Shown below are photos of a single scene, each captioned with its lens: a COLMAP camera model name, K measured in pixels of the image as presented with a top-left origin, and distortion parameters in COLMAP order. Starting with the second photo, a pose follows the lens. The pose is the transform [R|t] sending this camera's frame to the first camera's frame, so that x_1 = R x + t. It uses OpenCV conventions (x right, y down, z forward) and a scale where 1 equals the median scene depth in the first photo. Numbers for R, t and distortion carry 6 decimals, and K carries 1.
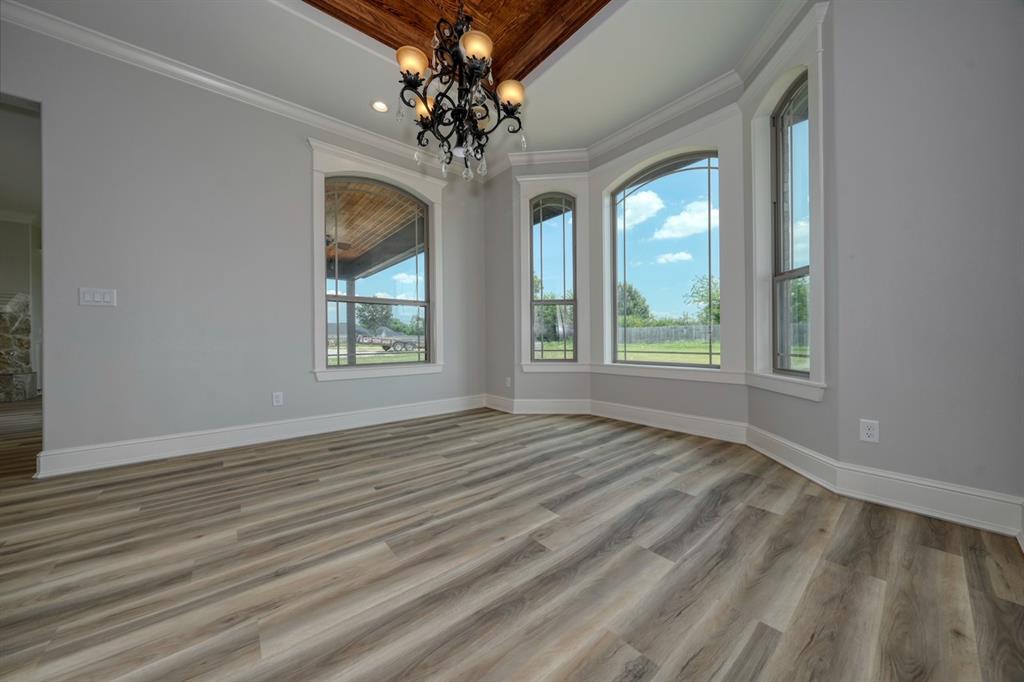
lens RADIAL K [[345.7, 0, 507.3], [0, 345.7, 337.6], [0, 0, 1]] dist [-0.001706, 0.000262]
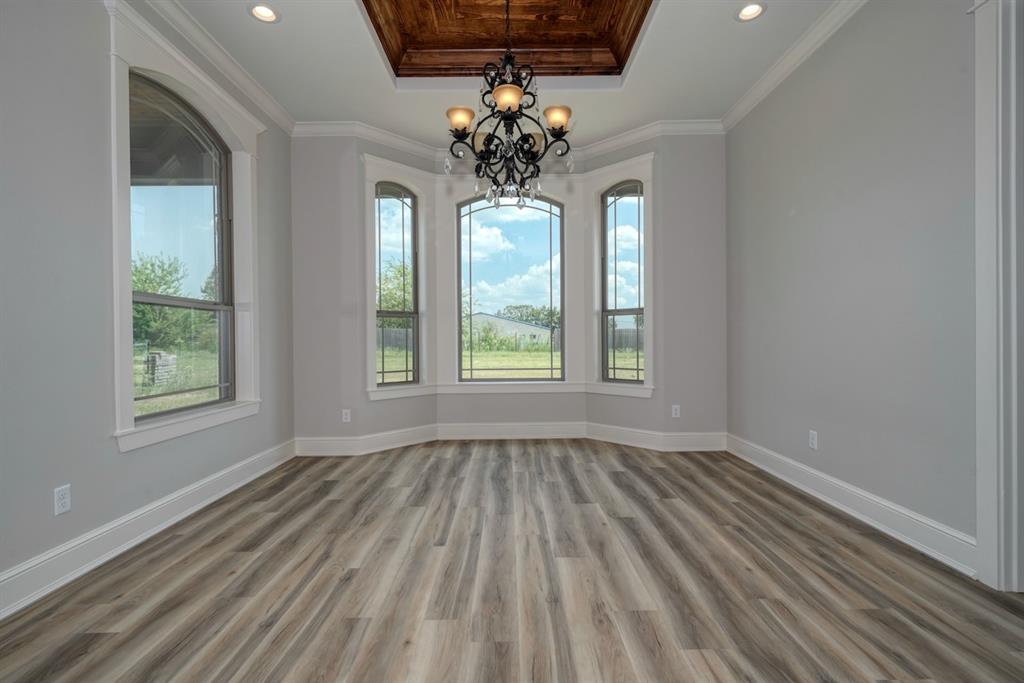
lens RADIAL K [[471.1, 0, 514.1], [0, 471.1, 339.4], [0, 0, 1]] dist [0.006839, -0.000257]
pose [[0.632864, 0.003317, 0.774256, -0.903504], [-0.000088, 0.999991, -0.004213, -0.056885], [-0.774263, 0.002598, 0.632859, 0.081992]]
